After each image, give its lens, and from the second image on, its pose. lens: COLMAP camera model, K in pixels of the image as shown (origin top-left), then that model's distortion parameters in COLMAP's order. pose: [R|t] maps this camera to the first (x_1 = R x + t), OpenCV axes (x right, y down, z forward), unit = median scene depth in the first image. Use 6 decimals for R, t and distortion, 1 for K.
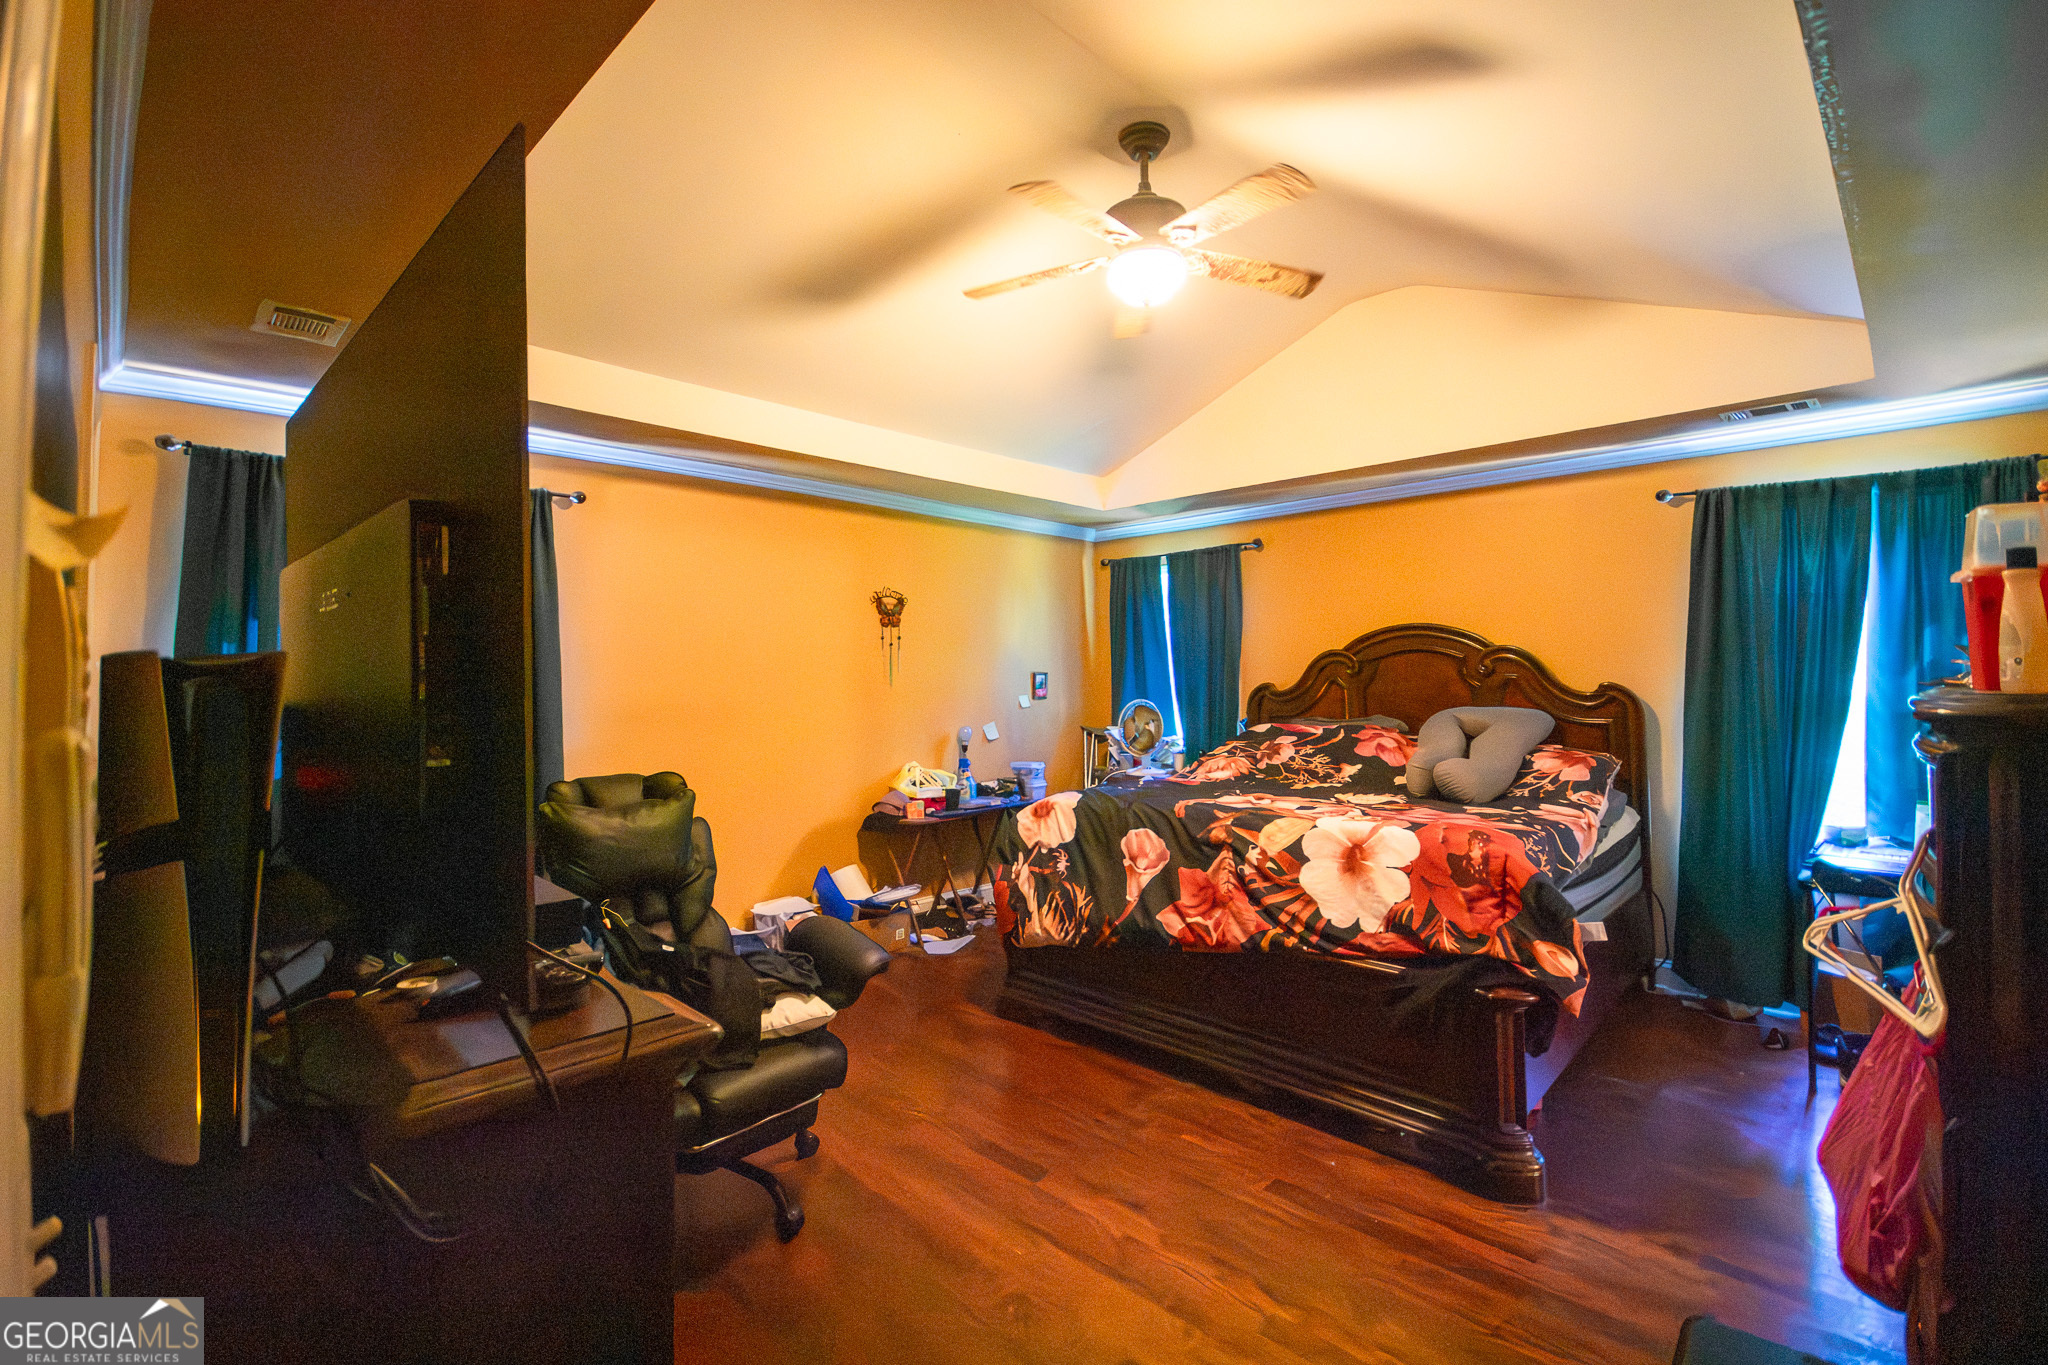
lens RADIAL K [[926.0, 0, 1056.6], [0, 926.0, 680.1], [0, 0, 1]] dist [0.003331, 0.000199]
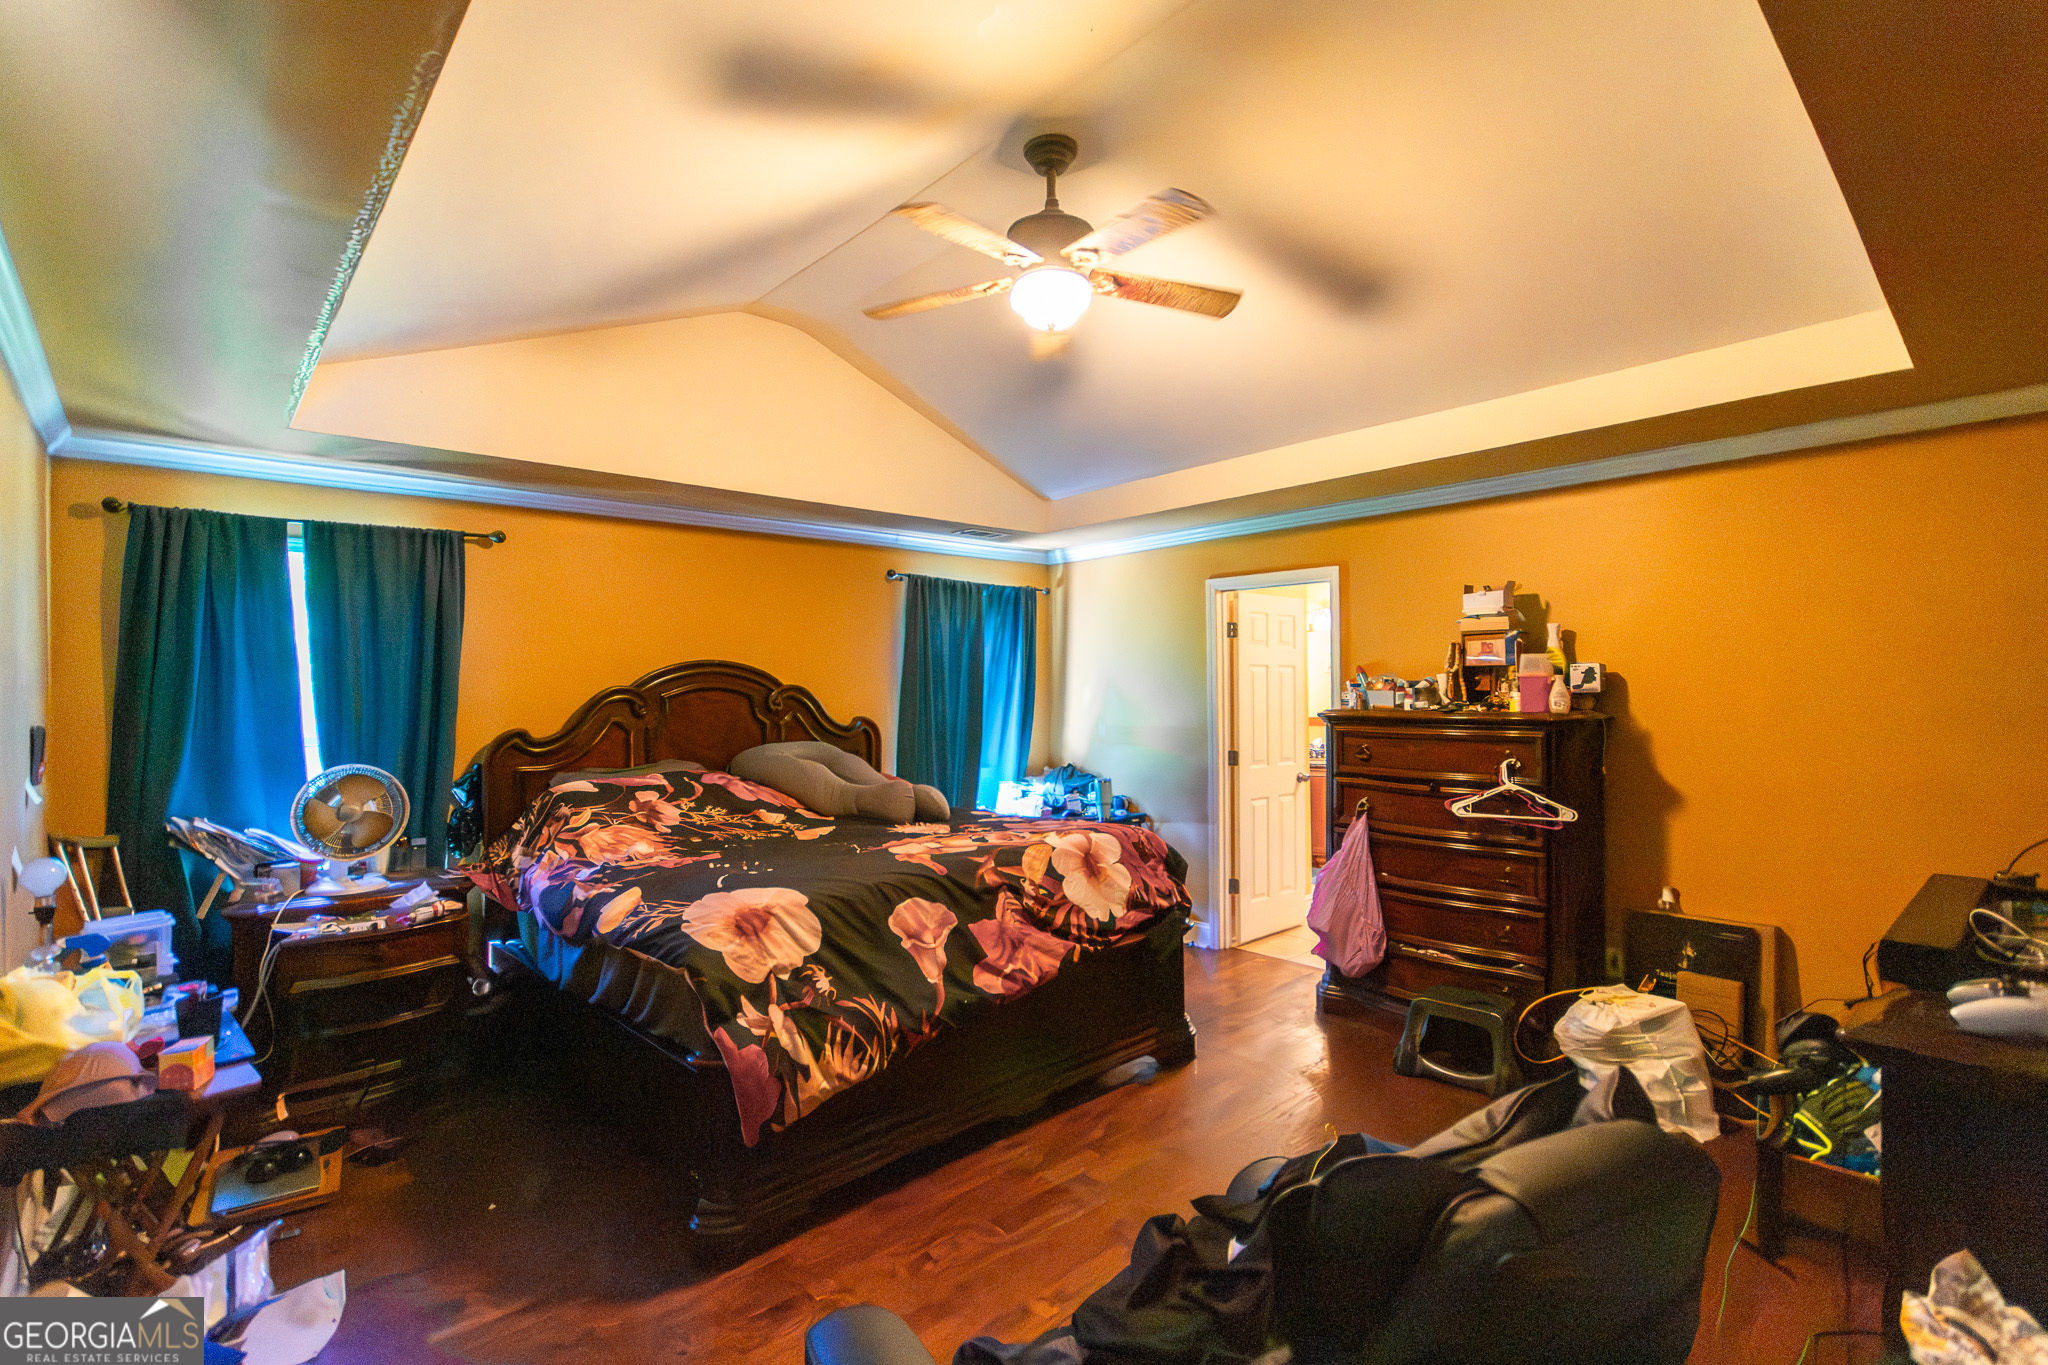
lens RADIAL K [[939.1, 0, 1024.0], [0, 939.1, 682.5], [0, 0, 1]] dist [-0.000175, -0.000032]
pose [[0.070023, 0.012053, 0.997473, -0.769642], [0.016119, 0.999783, -0.013213, -0.026832], [-0.997415, 0.017003, 0.069813, 0.834045]]
